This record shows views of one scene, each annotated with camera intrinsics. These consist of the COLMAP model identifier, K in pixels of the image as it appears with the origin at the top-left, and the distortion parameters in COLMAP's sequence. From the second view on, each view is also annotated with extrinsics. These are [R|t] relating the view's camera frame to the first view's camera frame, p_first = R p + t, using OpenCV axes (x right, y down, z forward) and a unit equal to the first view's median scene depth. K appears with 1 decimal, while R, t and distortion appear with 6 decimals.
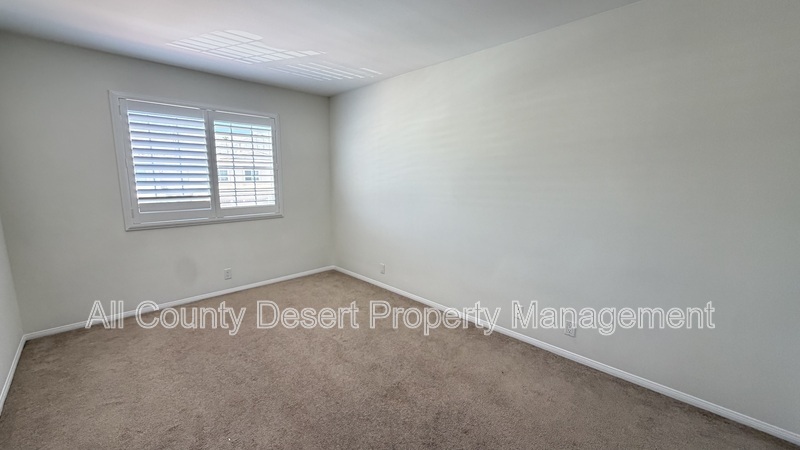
lens RADIAL K [[319.6, 0, 397.4], [0, 319.6, 226.0], [0, 0, 1]] dist [0.001759, 0.000222]
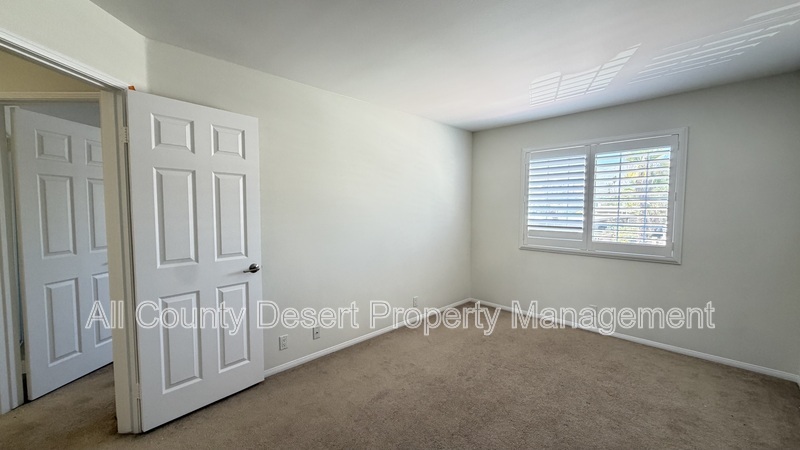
lens RADIAL K [[319.6, 0, 397.4], [0, 319.6, 226.0], [0, 0, 1]] dist [0.001759, 0.000222]
pose [[-0.001374, 0.054247, -0.998527, 0.438563], [-0.158542, 0.985886, 0.053779, -0.062032], [0.987351, 0.158383, 0.007246, 0.411440]]
